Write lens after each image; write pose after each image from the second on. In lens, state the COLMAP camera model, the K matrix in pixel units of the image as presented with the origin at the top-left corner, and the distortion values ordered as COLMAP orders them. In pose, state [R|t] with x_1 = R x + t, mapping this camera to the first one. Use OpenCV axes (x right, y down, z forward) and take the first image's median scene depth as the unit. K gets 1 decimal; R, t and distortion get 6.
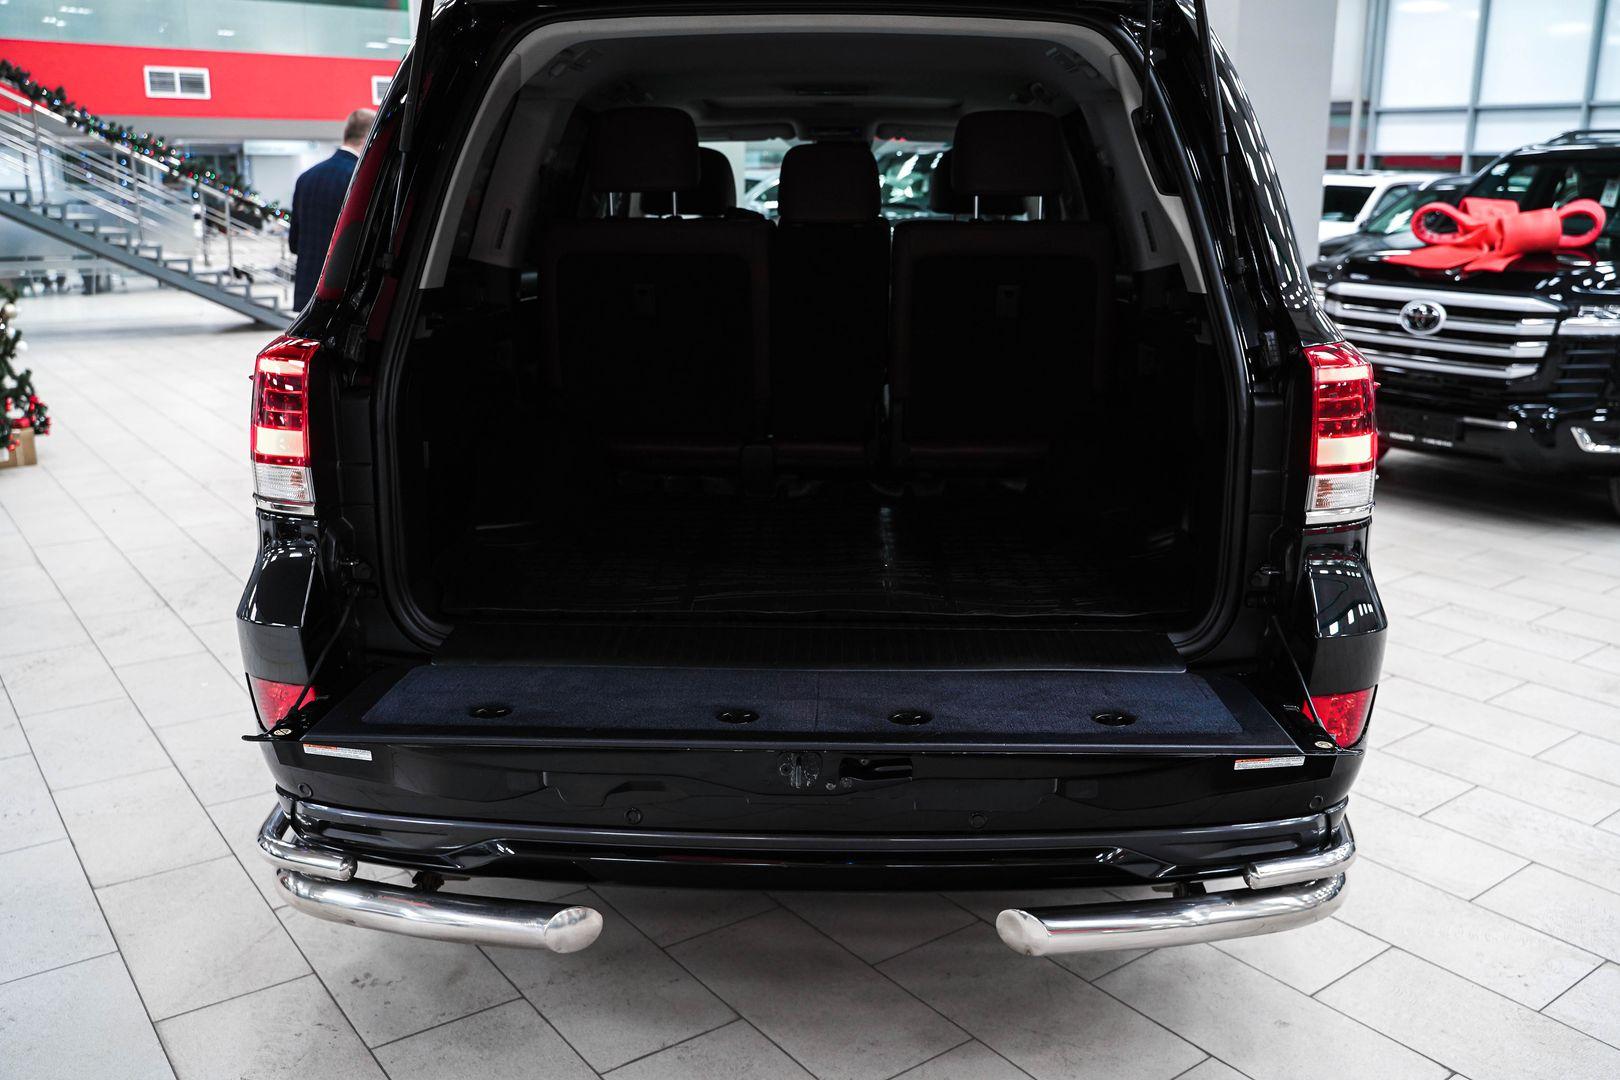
lens RADIAL K [[1326.9, 0, 810.0], [0, 1326.9, 540.0], [0, 0, 1]] dist [-0.119825, 0.101224]
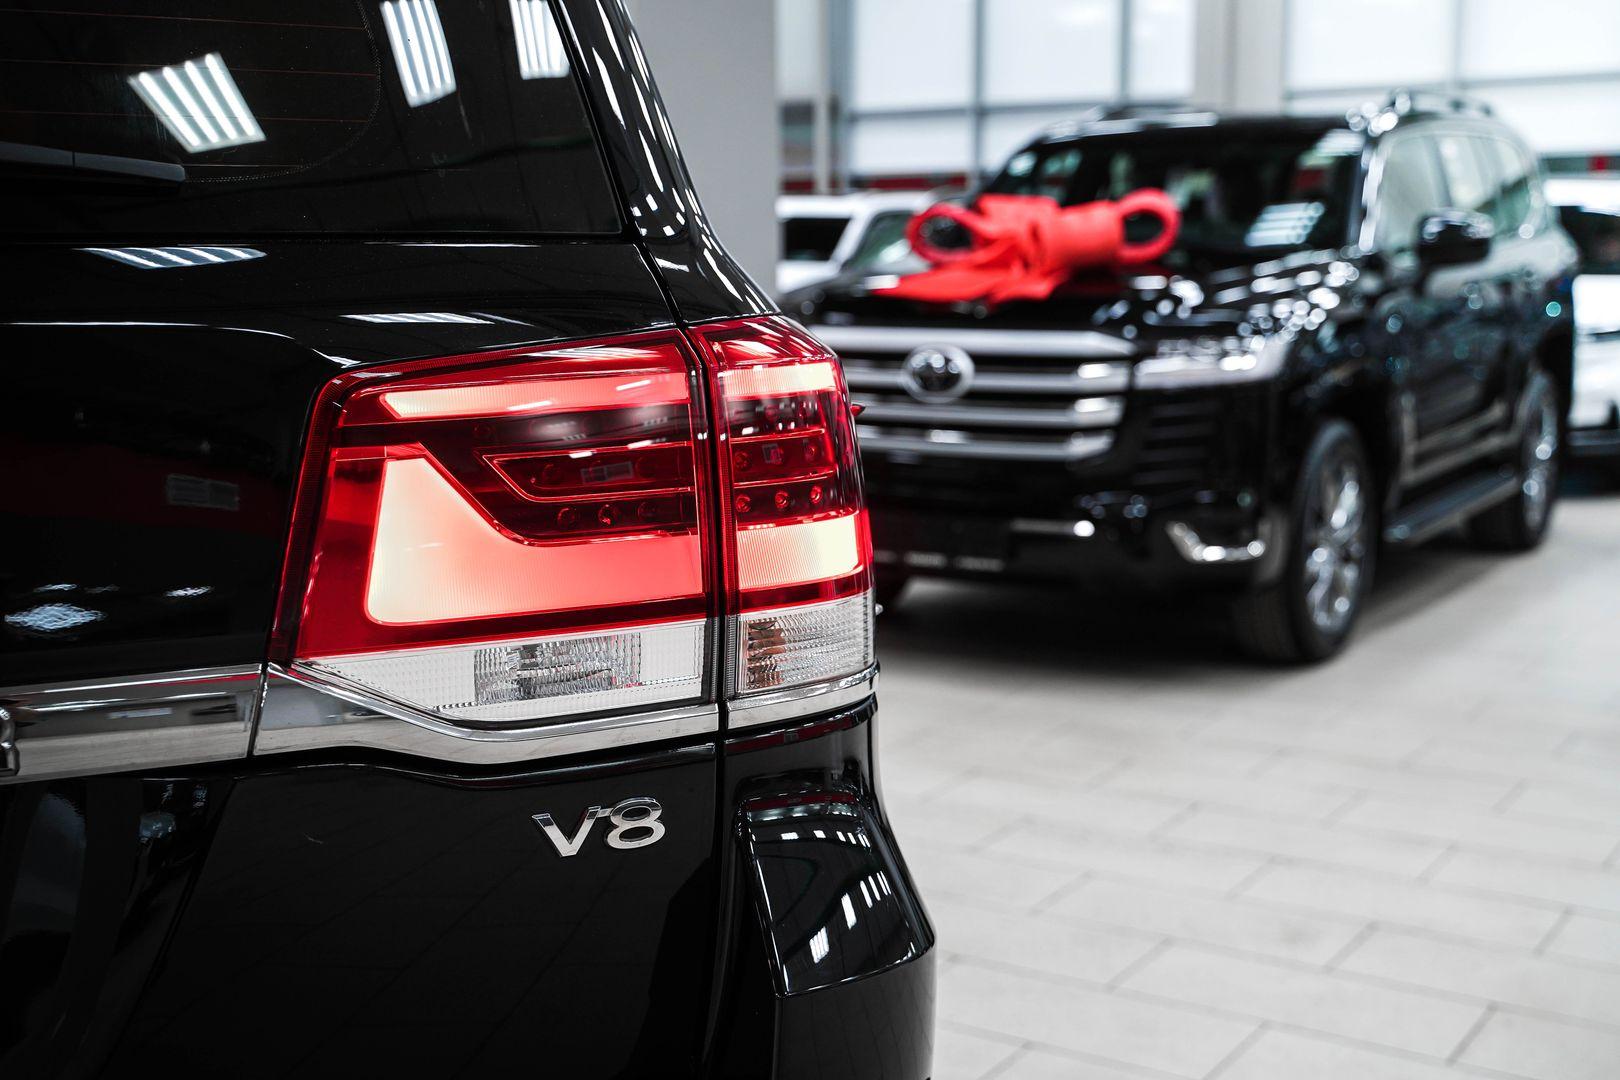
lens RADIAL K [[2007.3, 0, 810.0], [0, 2007.3, 540.0], [0, 0, 1]] dist [0.471295, -0.002002]
pose [[0.930193, -0.067240, 0.360859, 0.046886], [0.108058, 0.989678, -0.094132, -0.002456], [-0.350805, 0.126555, 0.927858, 0.102885]]
